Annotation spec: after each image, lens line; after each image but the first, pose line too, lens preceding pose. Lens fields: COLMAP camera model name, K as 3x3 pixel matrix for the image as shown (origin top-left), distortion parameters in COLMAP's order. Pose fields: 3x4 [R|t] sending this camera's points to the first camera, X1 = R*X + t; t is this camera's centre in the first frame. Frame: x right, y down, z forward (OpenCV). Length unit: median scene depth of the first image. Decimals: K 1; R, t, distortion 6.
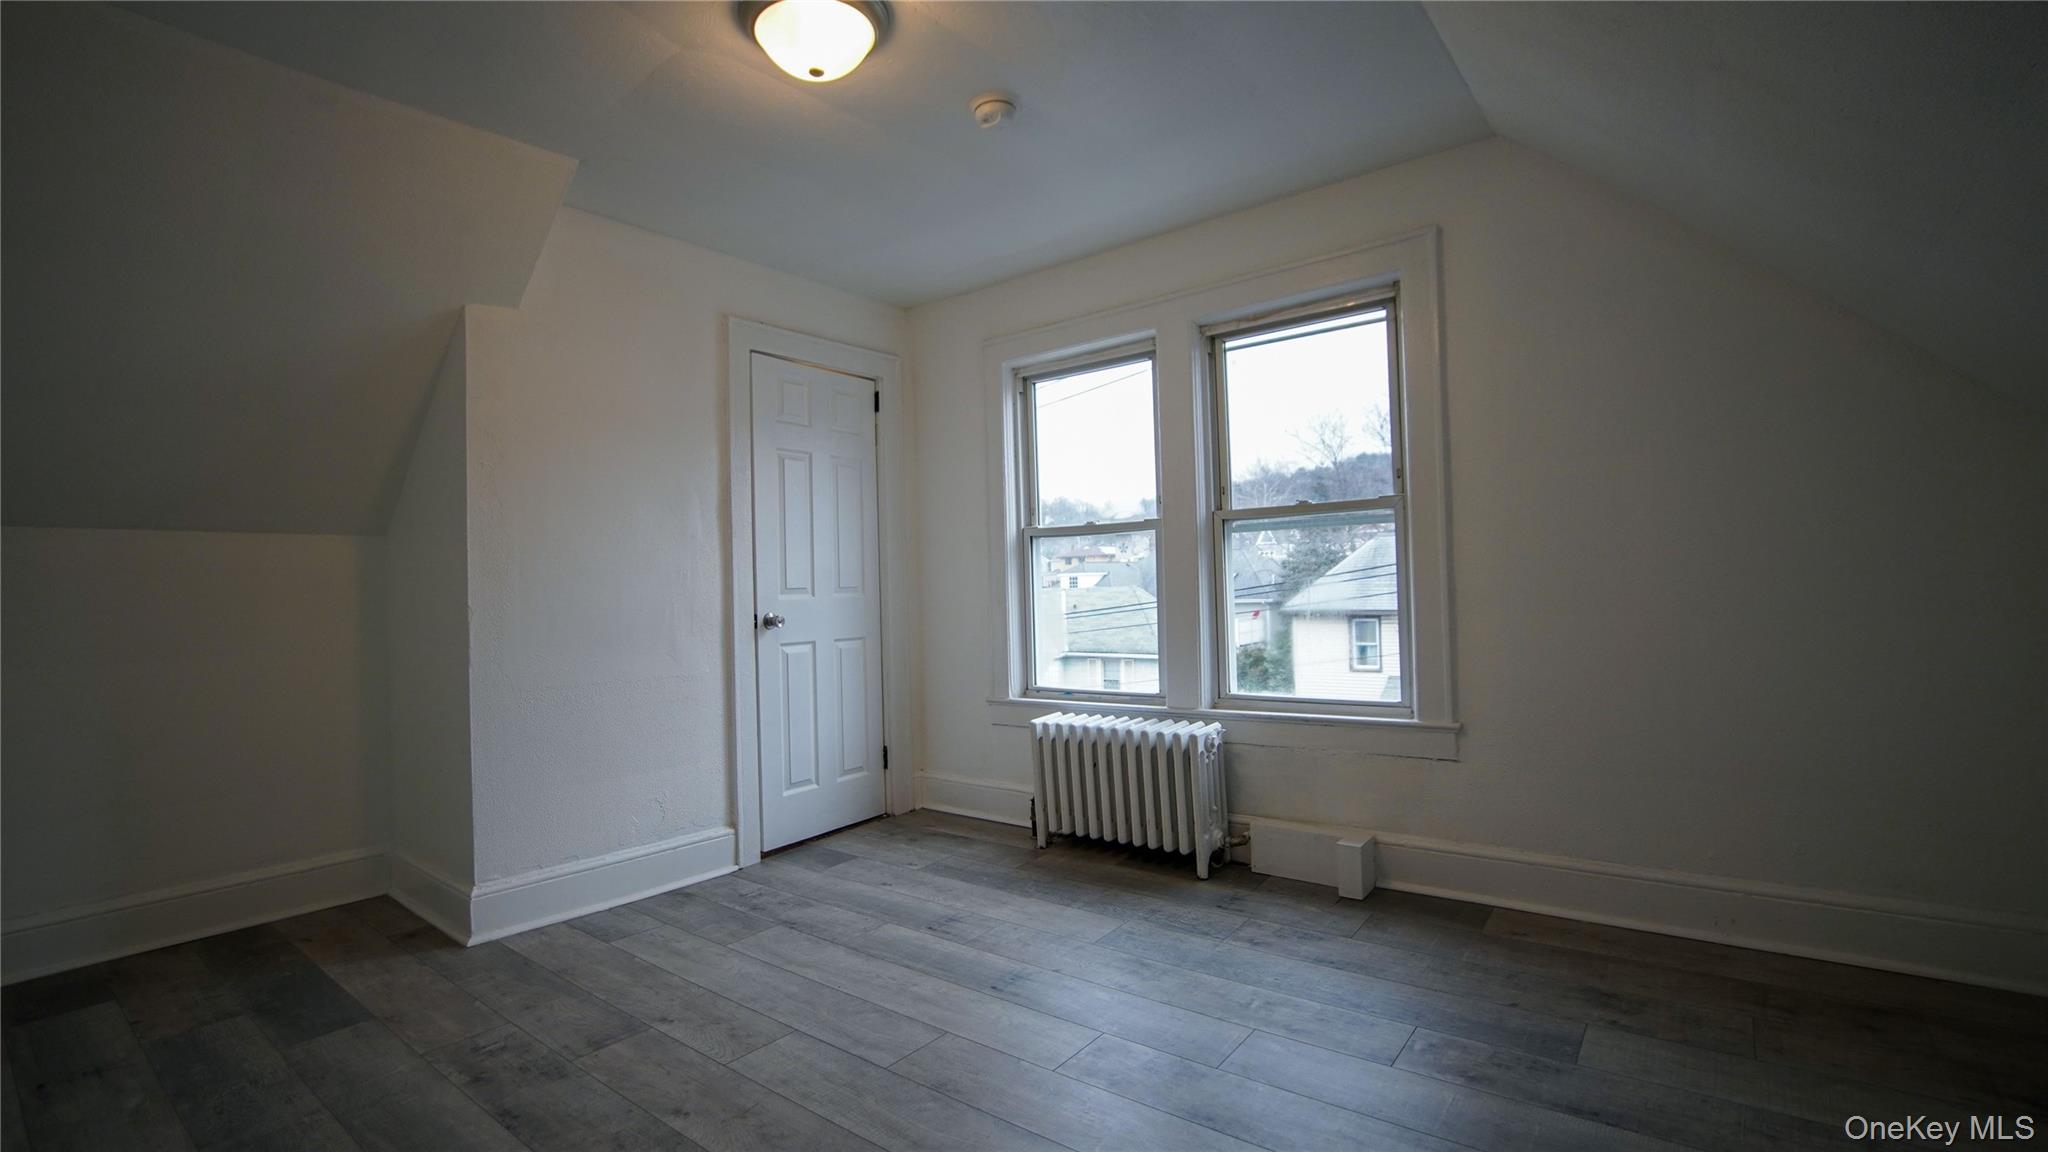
lens RADIAL K [[907.1, 0, 1012.4], [0, 907.1, 572.7], [0, 0, 1]] dist [-0.043859, 0.009890]
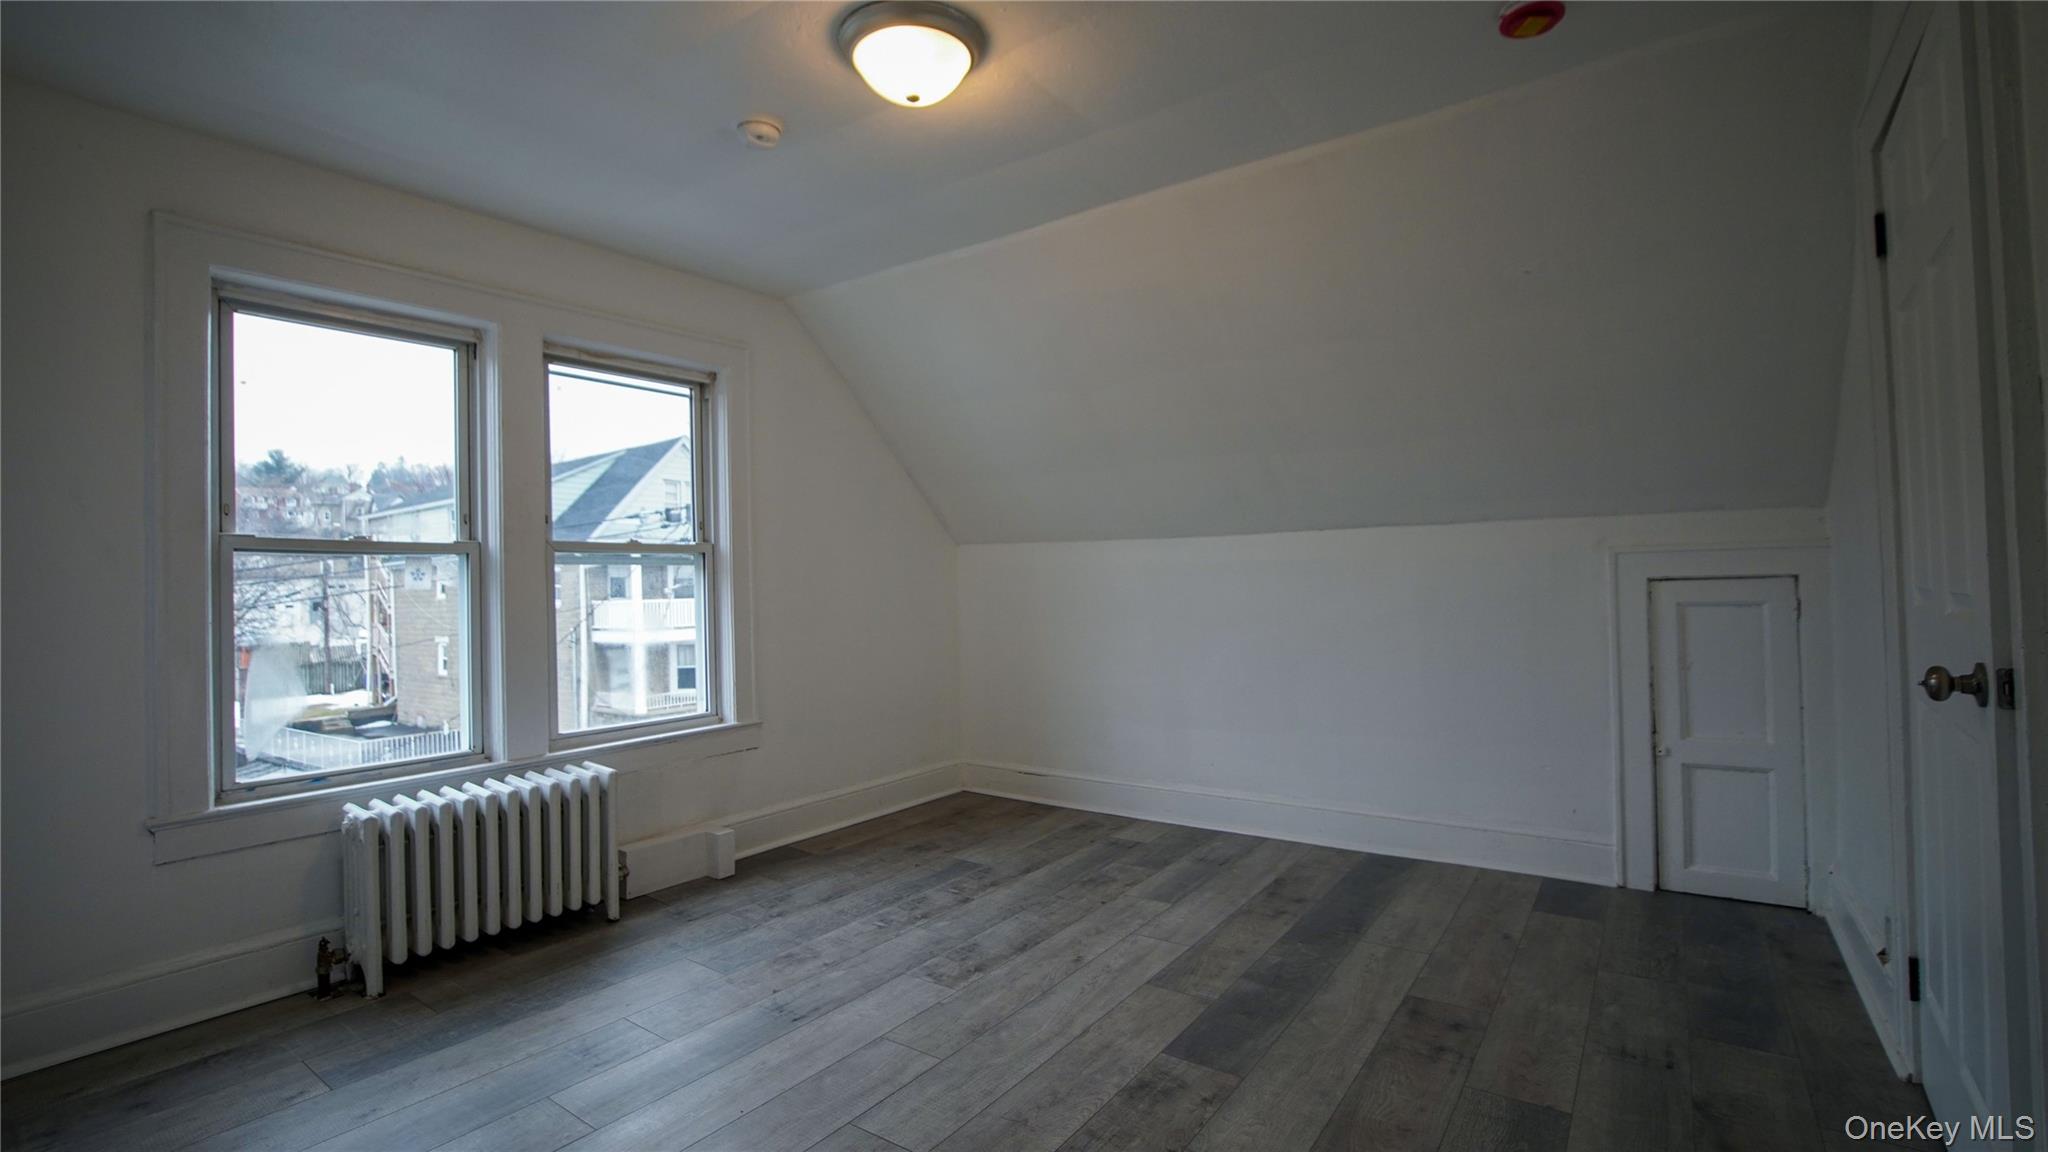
lens RADIAL K [[907.1, 0, 1012.4], [0, 907.1, 572.7], [0, 0, 1]] dist [-0.043859, 0.009890]
pose [[-0.040908, 0.048954, 0.997963, -0.843659], [0.012769, 0.998743, -0.048469, 0.019265], [-0.999081, 0.010760, -0.041482, 0.652105]]
